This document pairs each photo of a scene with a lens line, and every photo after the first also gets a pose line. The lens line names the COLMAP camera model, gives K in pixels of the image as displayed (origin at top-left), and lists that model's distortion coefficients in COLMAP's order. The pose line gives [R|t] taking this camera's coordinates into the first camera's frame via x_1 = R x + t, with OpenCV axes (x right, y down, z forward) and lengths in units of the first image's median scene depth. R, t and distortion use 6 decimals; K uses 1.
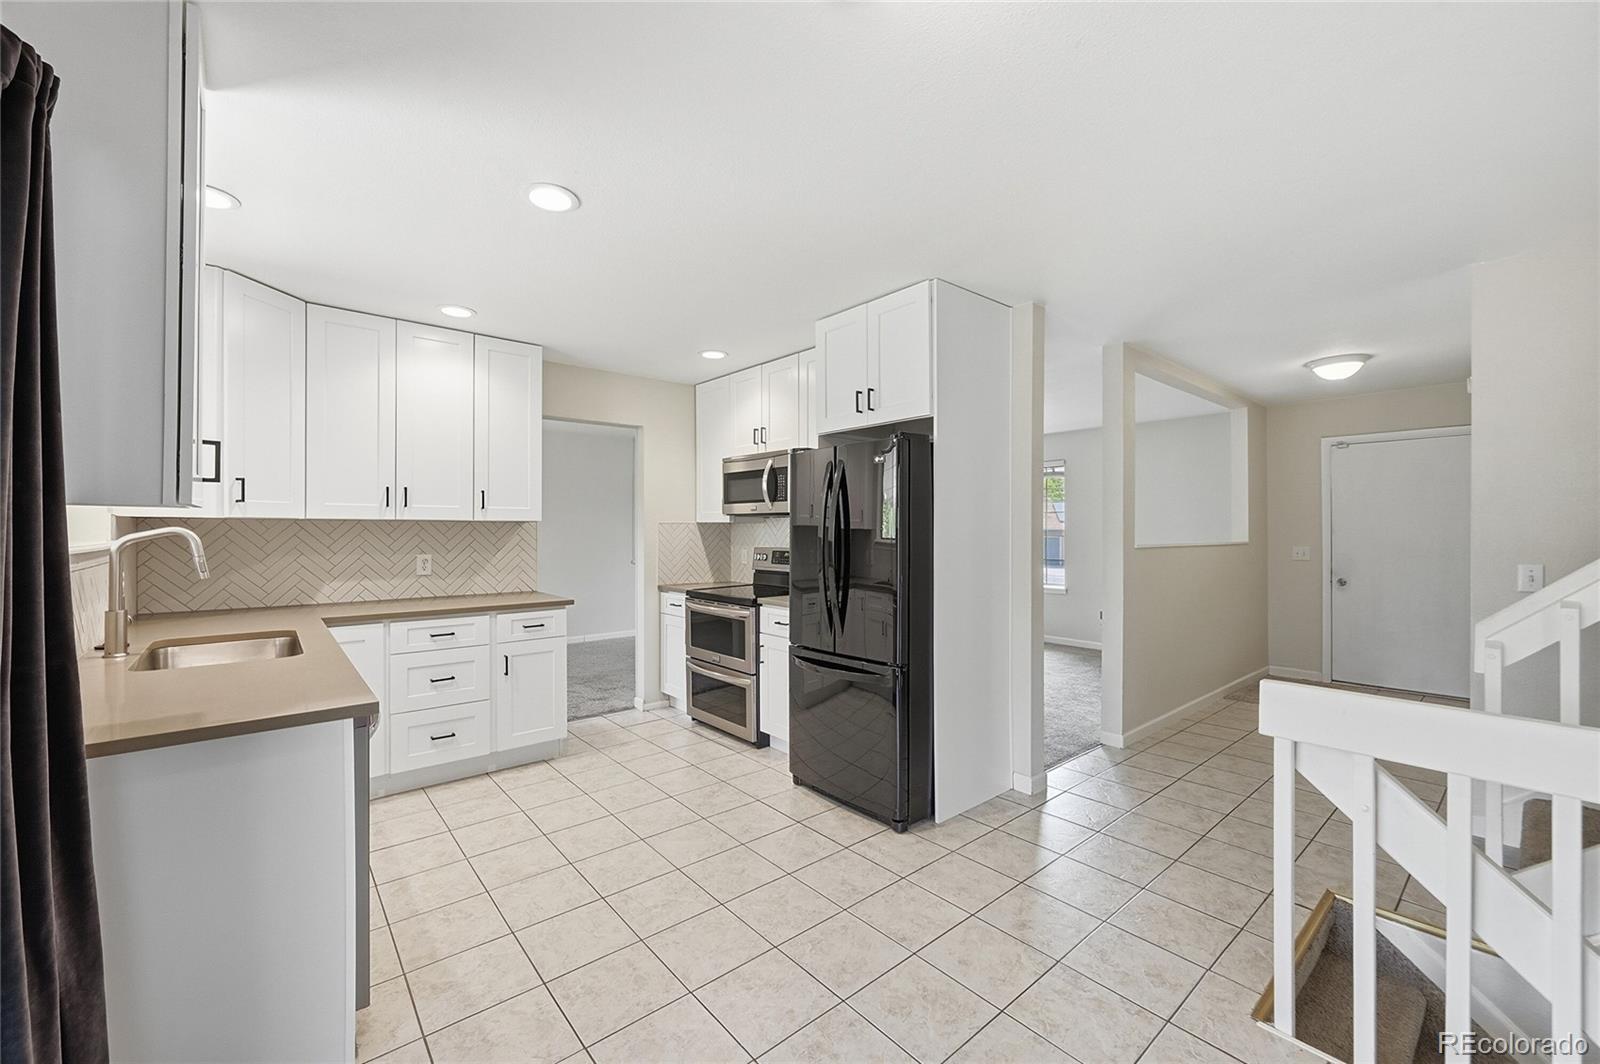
lens RADIAL K [[636.9, 0, 797.1], [0, 636.9, 536.0], [0, 0, 1]] dist [0.002985, -0.000588]
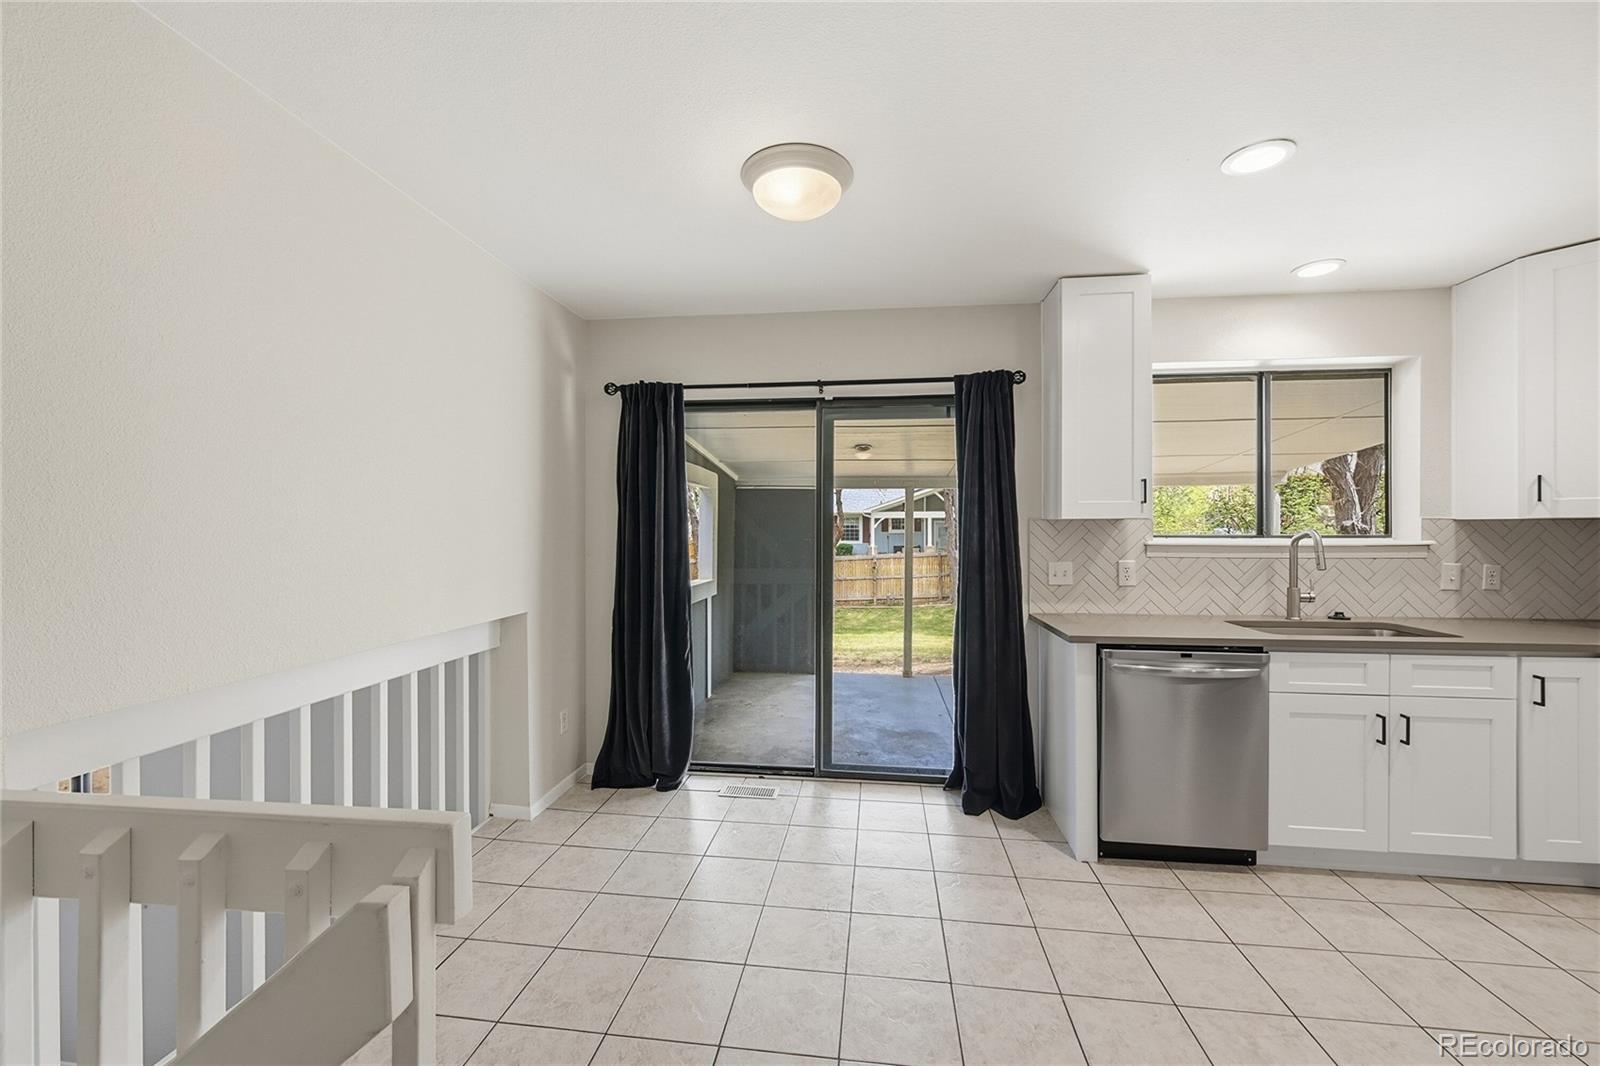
lens RADIAL K [[636.9, 0, 801.2], [0, 636.9, 532.3], [0, 0, 1]] dist [0.002985, -0.000588]
pose [[-0.739368, -0.000268, -0.673301, 0.432854], [-0.006932, 0.999950, 0.007214, -0.006823], [0.673265, 0.010002, -0.739333, 0.781598]]
